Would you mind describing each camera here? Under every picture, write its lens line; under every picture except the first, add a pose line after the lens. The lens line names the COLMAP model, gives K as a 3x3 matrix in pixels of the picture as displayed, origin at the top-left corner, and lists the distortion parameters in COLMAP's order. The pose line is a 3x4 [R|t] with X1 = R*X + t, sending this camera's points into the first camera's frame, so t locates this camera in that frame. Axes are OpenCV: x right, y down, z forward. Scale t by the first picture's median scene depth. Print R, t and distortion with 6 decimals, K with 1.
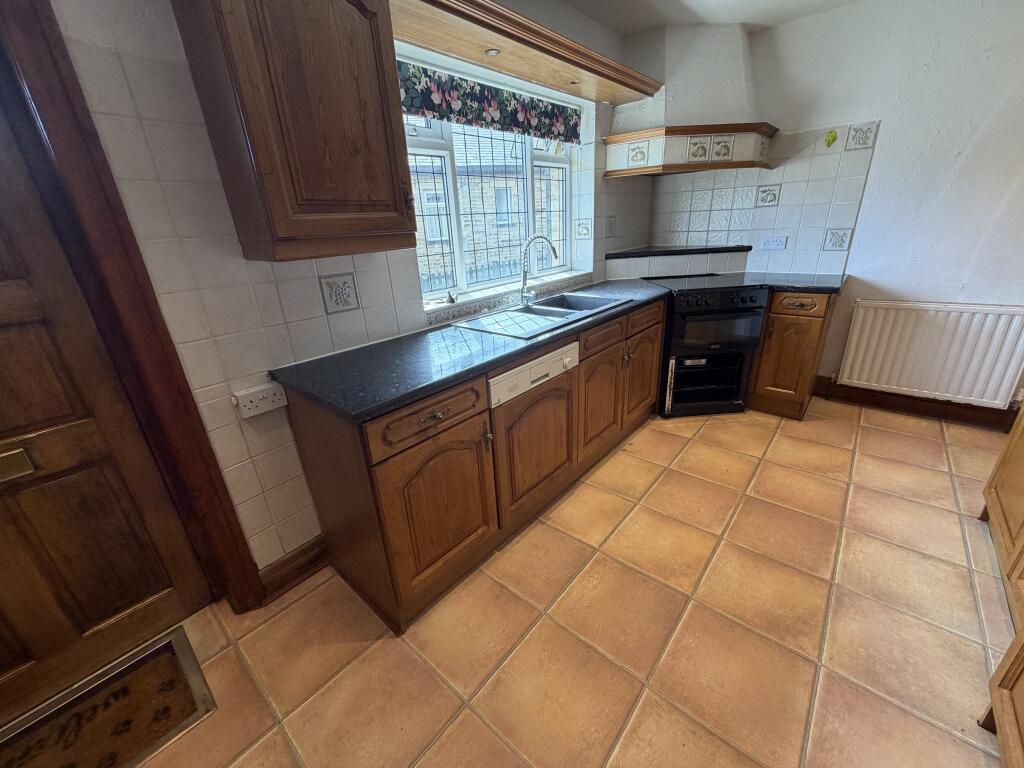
lens RADIAL K [[409.2, 0, 511.9], [0, 409.2, 381.1], [0, 0, 1]] dist [0.000168, -0.000019]
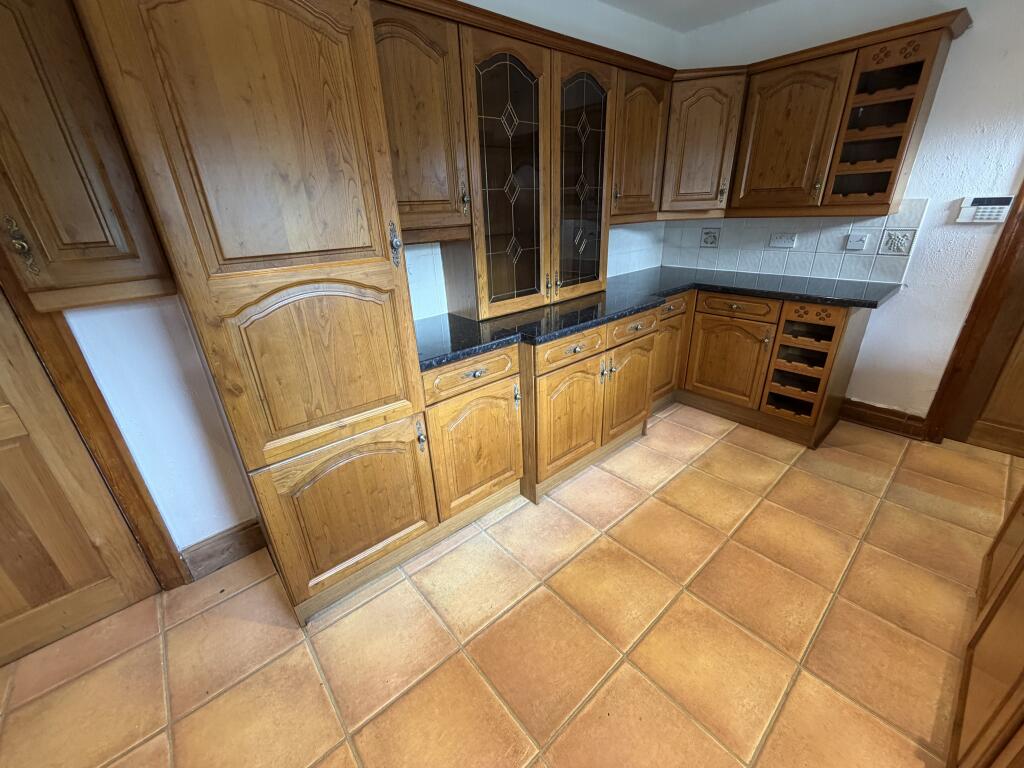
lens RADIAL K [[409.2, 0, 512.0], [0, 409.2, 383.6], [0, 0, 1]] dist [0.000168, -0.000019]
pose [[-0.985312, 0.026907, 0.168628, 0.649281], [0.137830, 0.708286, 0.692339, -0.588875], [-0.100808, 0.705413, -0.701592, 1.344000]]
